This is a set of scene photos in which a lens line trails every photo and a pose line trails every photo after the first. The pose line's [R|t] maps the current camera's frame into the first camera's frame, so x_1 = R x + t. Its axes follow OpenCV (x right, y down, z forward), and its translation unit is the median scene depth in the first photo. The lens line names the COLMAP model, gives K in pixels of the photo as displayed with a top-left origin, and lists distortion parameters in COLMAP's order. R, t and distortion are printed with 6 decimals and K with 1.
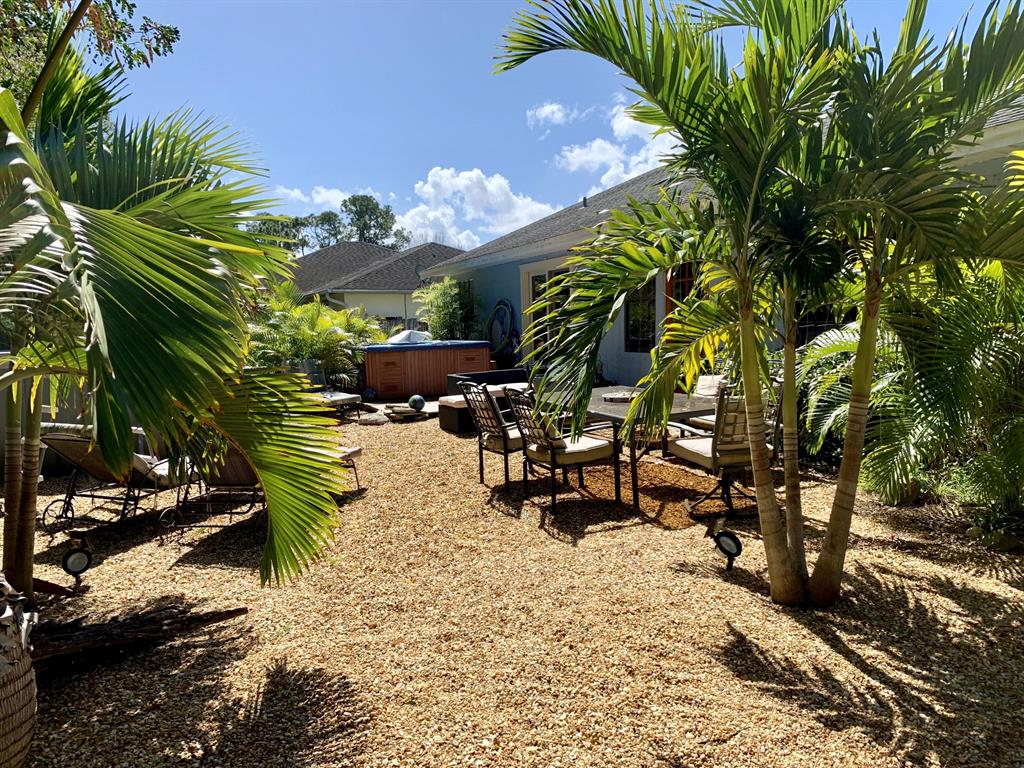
lens RADIAL K [[776.3, 0, 511.5], [0, 776.3, 382.6], [0, 0, 1]] dist [0.044008, -0.060514]
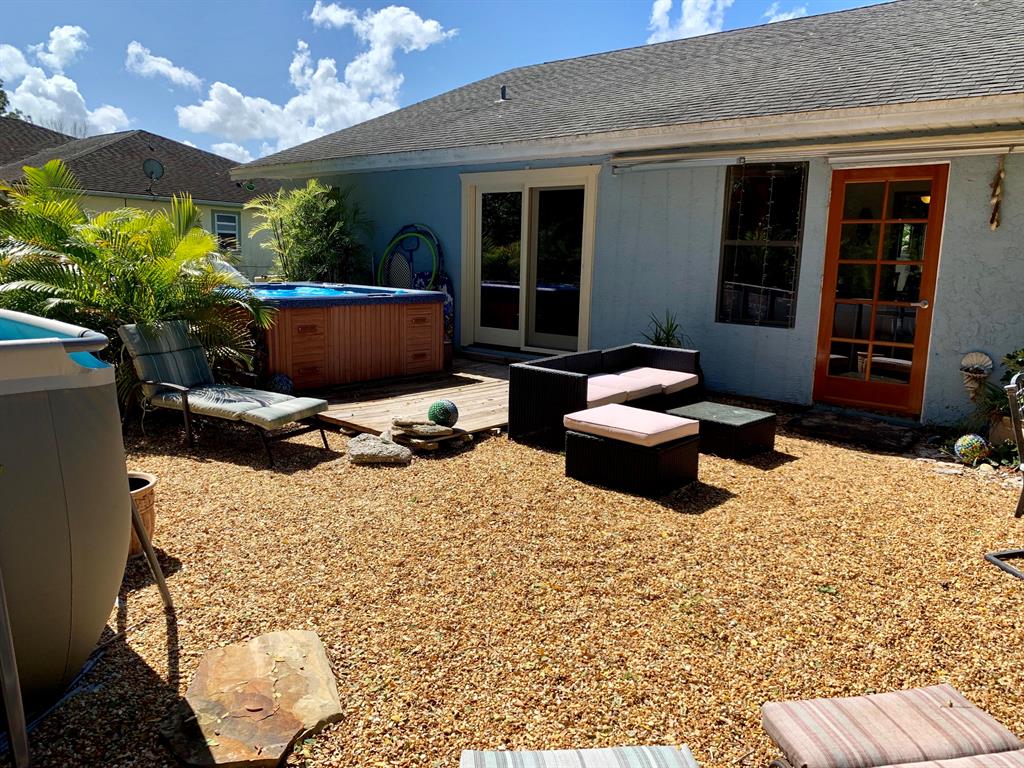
lens RADIAL K [[776.3, 0, 510.2], [0, 776.3, 386.0], [0, 0, 1]] dist [0.044008, -0.060514]
pose [[0.901813, -0.019334, 0.431694, -0.257093], [-0.022745, 0.995490, 0.092098, -0.036852], [-0.431527, -0.092874, 0.897306, 0.405556]]
